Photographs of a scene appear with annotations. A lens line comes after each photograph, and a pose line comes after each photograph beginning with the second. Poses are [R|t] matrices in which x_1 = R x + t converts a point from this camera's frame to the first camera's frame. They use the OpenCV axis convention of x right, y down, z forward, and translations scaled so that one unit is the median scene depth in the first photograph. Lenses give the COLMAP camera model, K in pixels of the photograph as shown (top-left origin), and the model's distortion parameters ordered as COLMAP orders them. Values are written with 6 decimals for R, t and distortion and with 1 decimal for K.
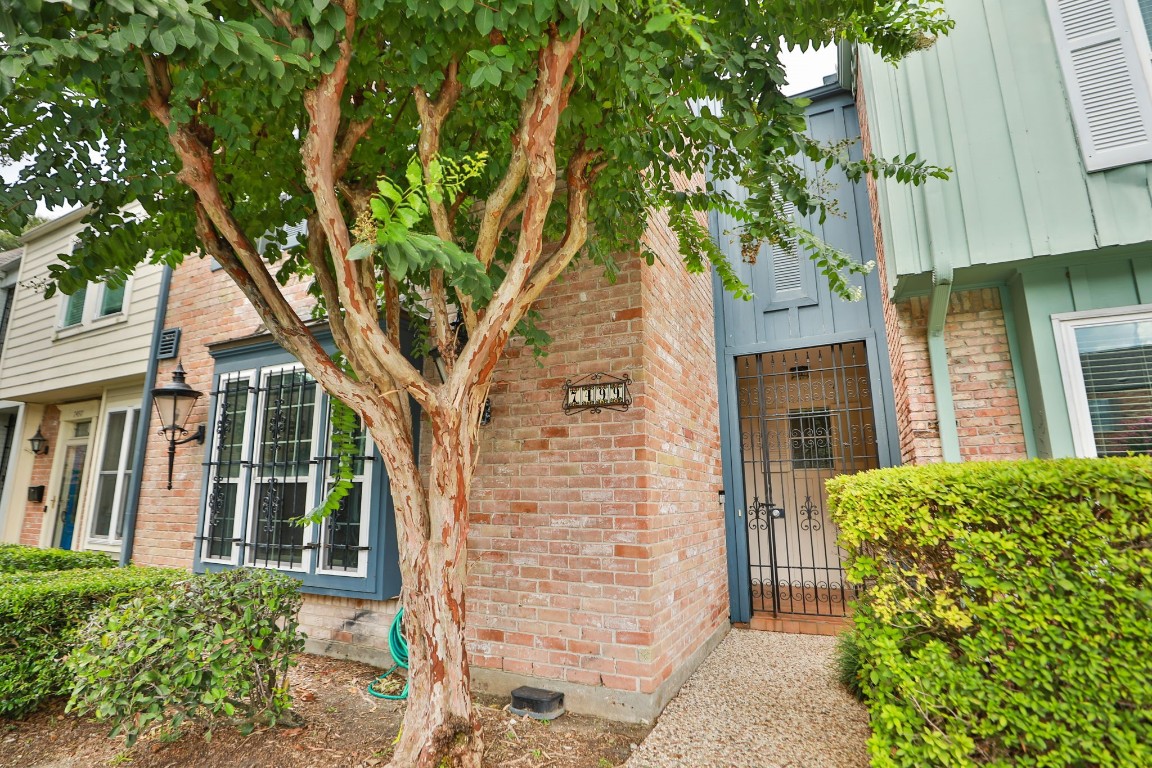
lens RADIAL K [[528.2, 0, 576.0], [0, 528.2, 384.0], [0, 0, 1]] dist [-0.040397, 0.000667]
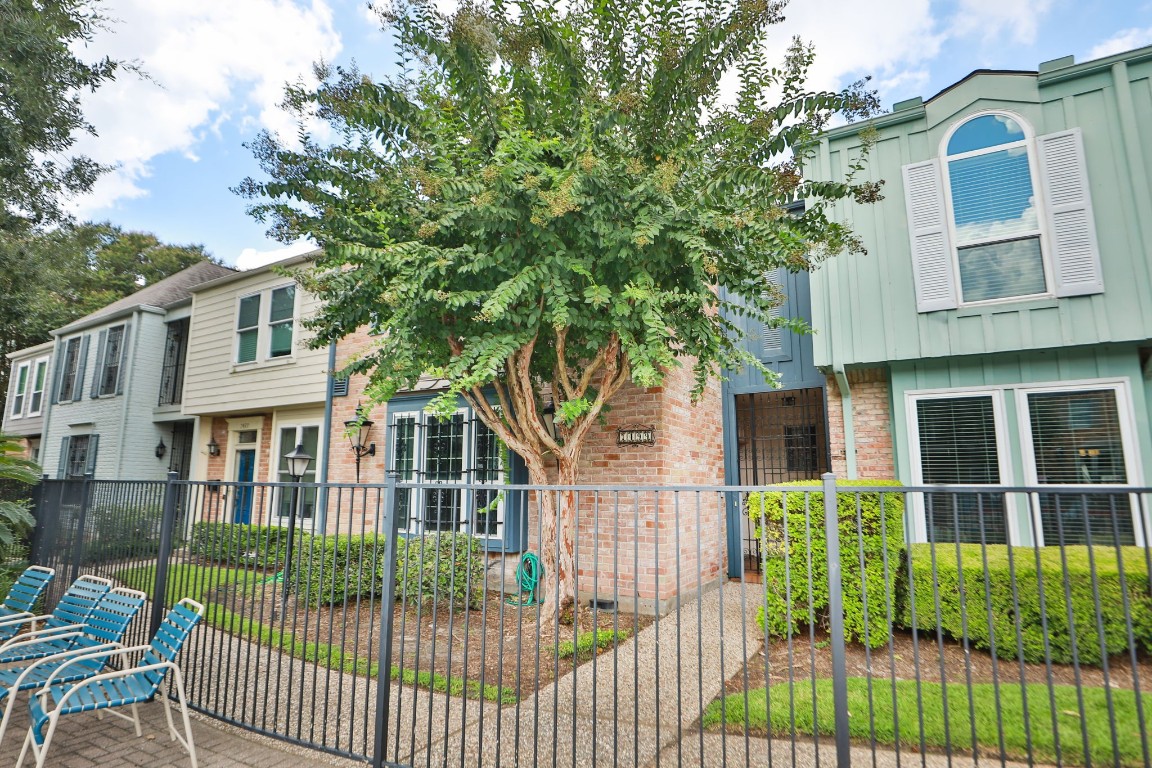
lens RADIAL K [[549.9, 0, 582.2], [0, 549.9, 386.4], [0, 0, 1]] dist [-0.053215, -0.000175]
pose [[0.997525, -0.004574, -0.070158, -0.008209], [0.006896, 0.999435, 0.032881, -0.172218], [0.069968, -0.033284, 0.996994, -0.683939]]
